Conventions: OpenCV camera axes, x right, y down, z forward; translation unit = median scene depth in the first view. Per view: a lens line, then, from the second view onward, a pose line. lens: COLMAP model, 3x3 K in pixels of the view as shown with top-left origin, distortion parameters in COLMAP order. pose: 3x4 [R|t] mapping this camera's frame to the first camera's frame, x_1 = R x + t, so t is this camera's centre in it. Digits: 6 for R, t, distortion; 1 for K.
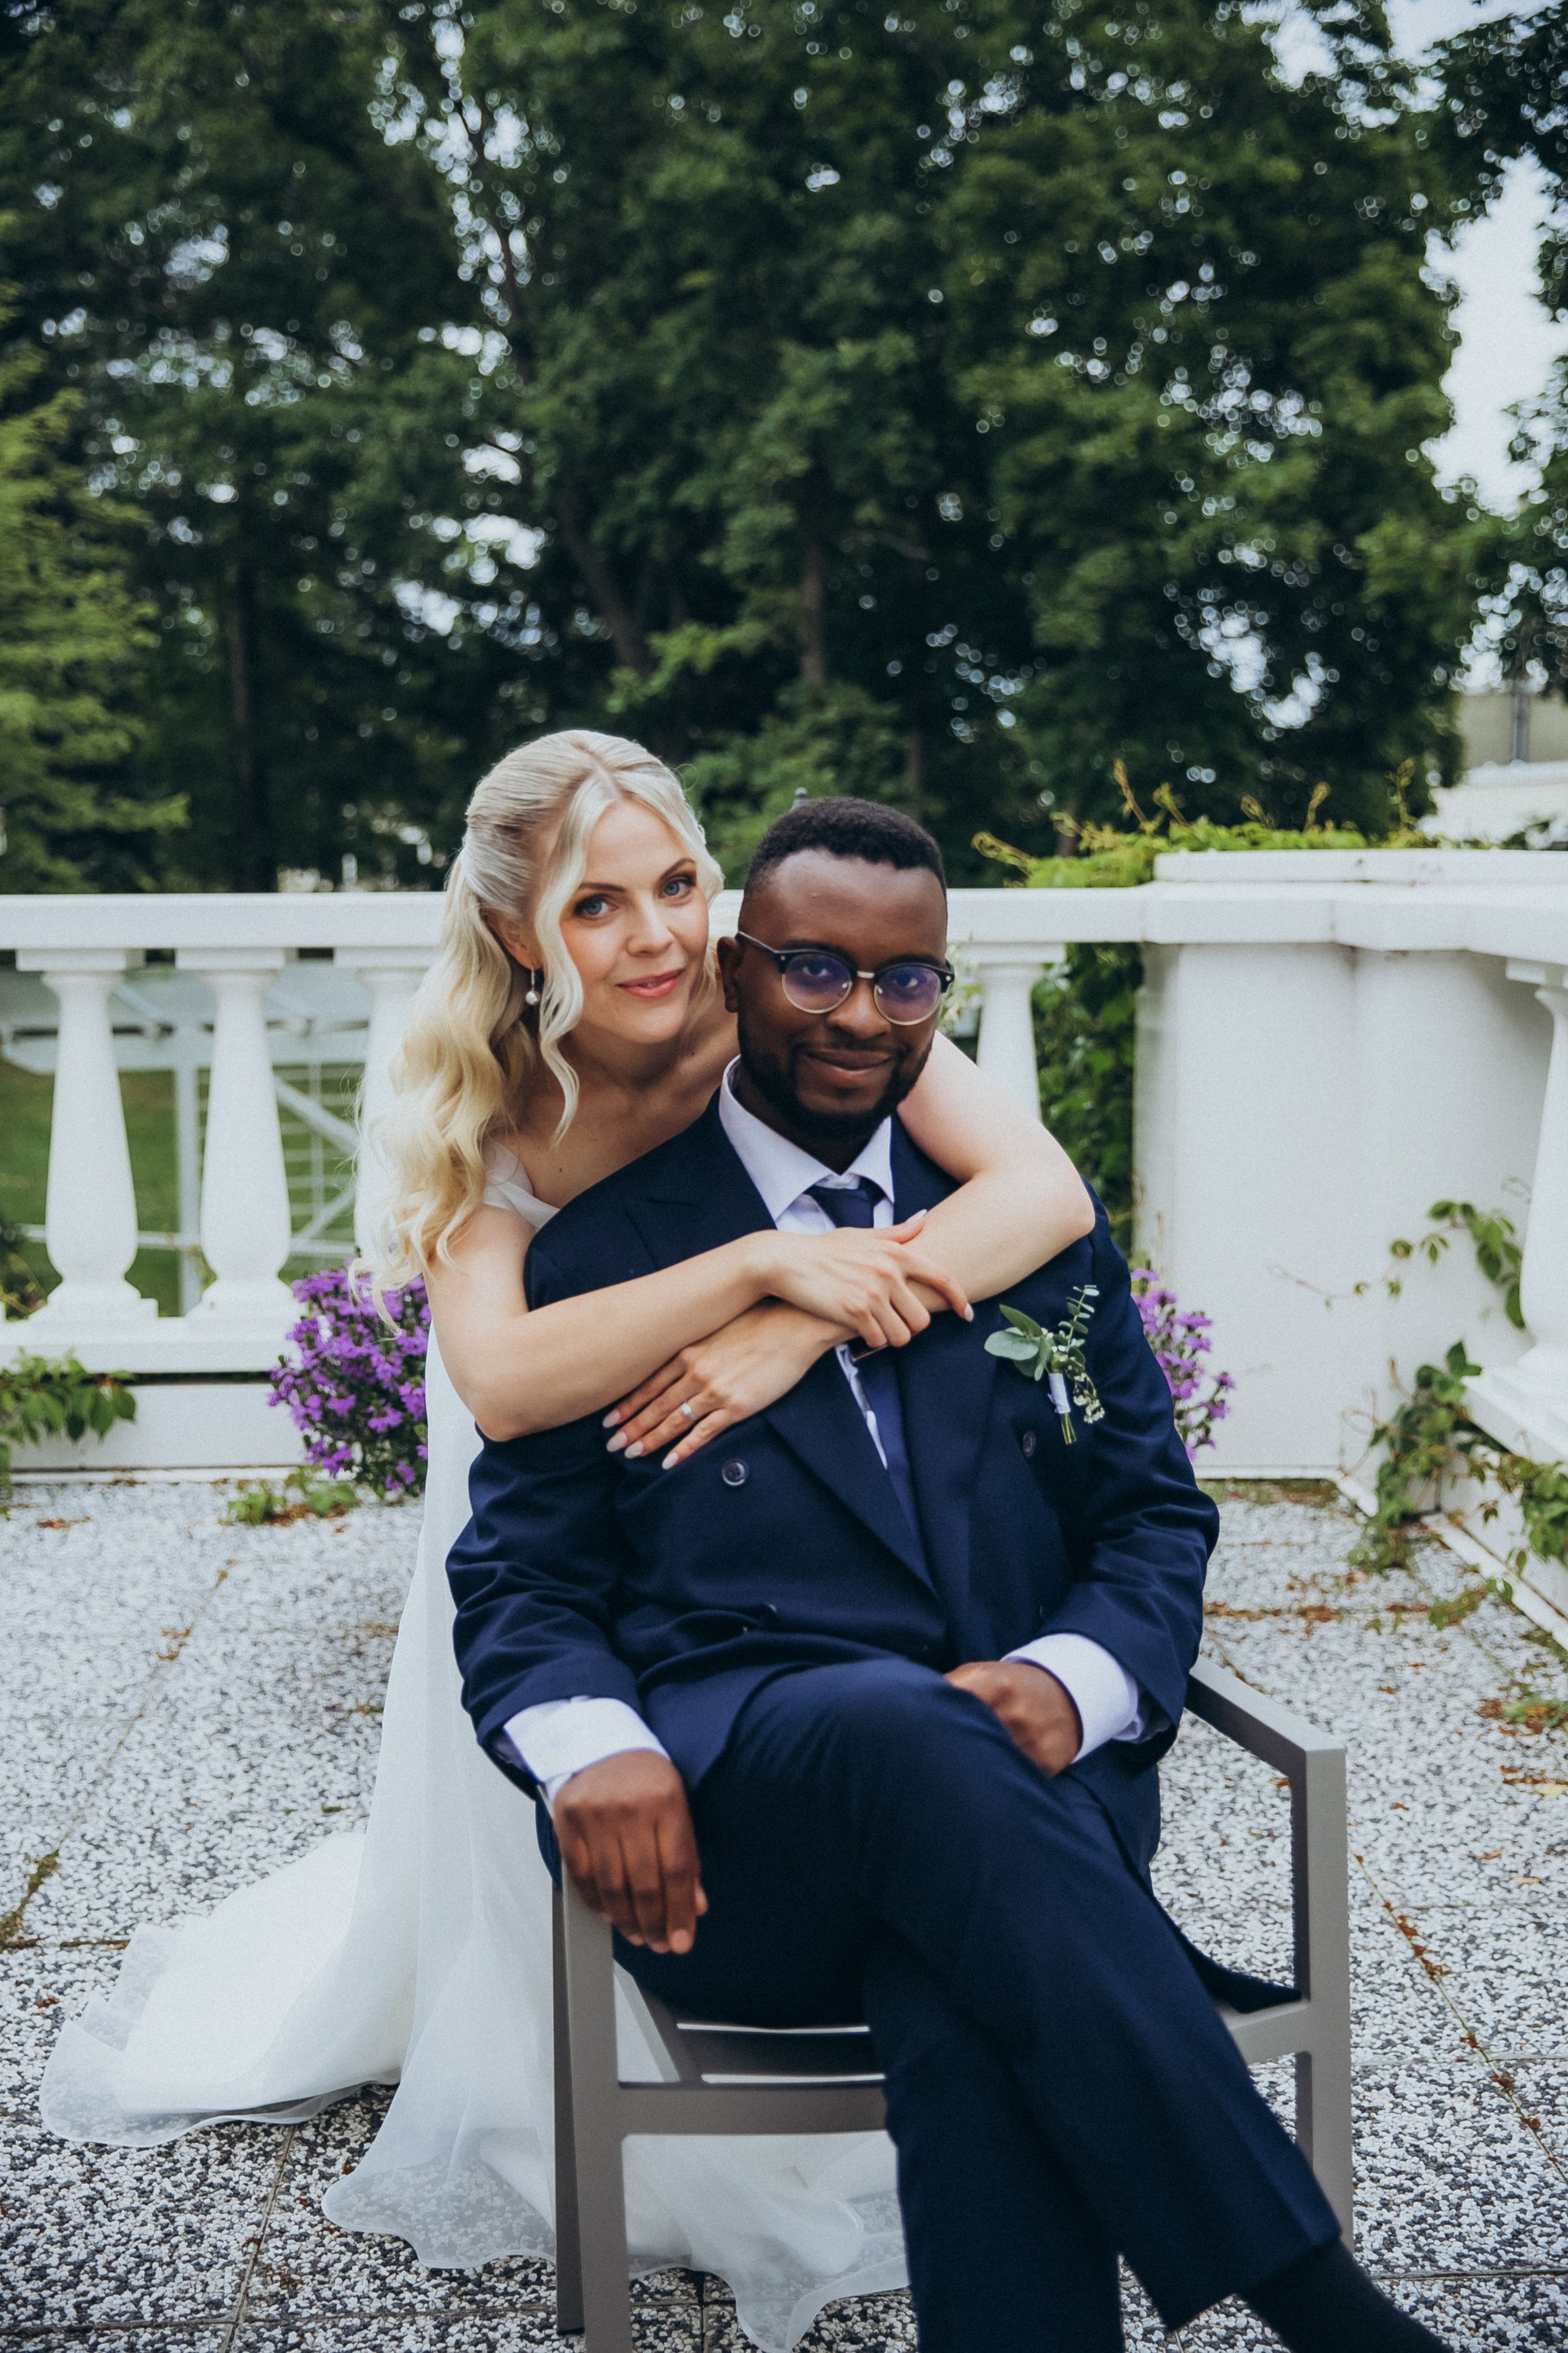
lens RADIAL K [[2735.2, 0, 785.0], [0, 2735.2, 1270.4], [0, 0, 1]] dist [-0.011949, 0.039334]
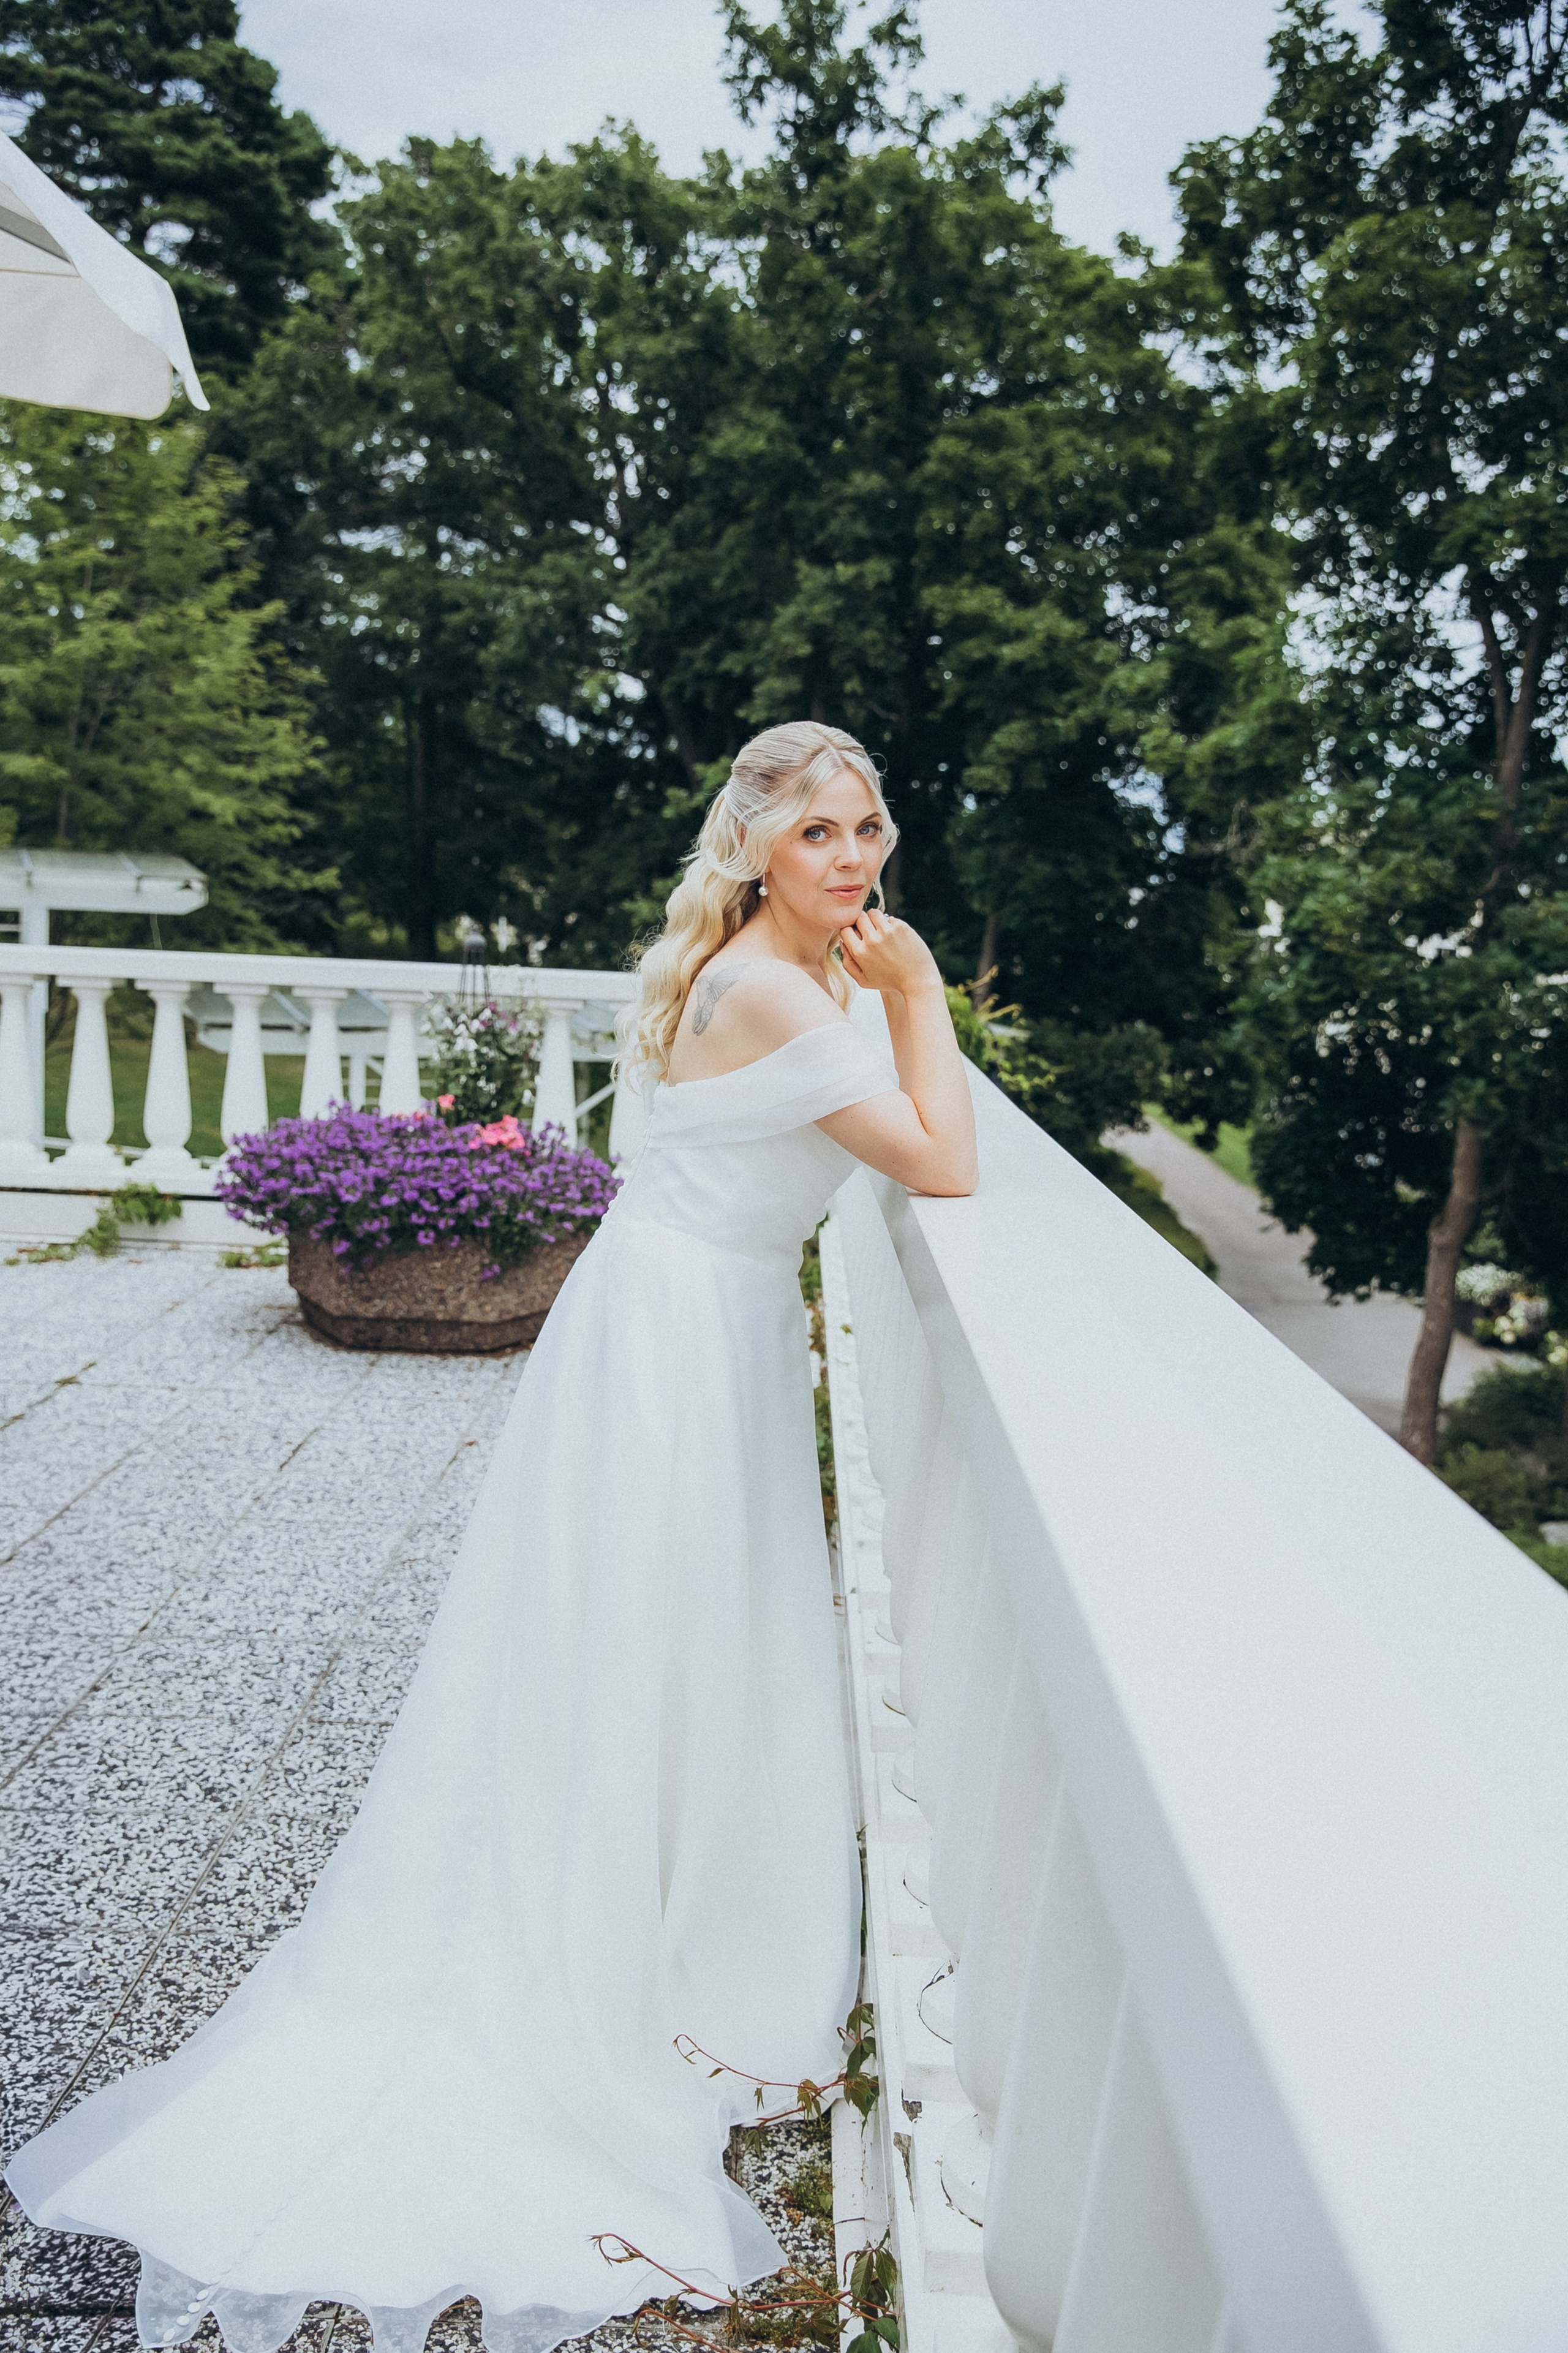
lens RADIAL K [[2408.7, 0, 784.0], [0, 2408.7, 1176.5], [0, 0, 1]] dist [0.009168, -0.002261]
pose [[0.996135, 0.059133, -0.064951, 0.090364], [-0.061588, 0.997435, -0.036467, 0.017656], [0.062628, 0.040327, 0.997222, -0.211366]]
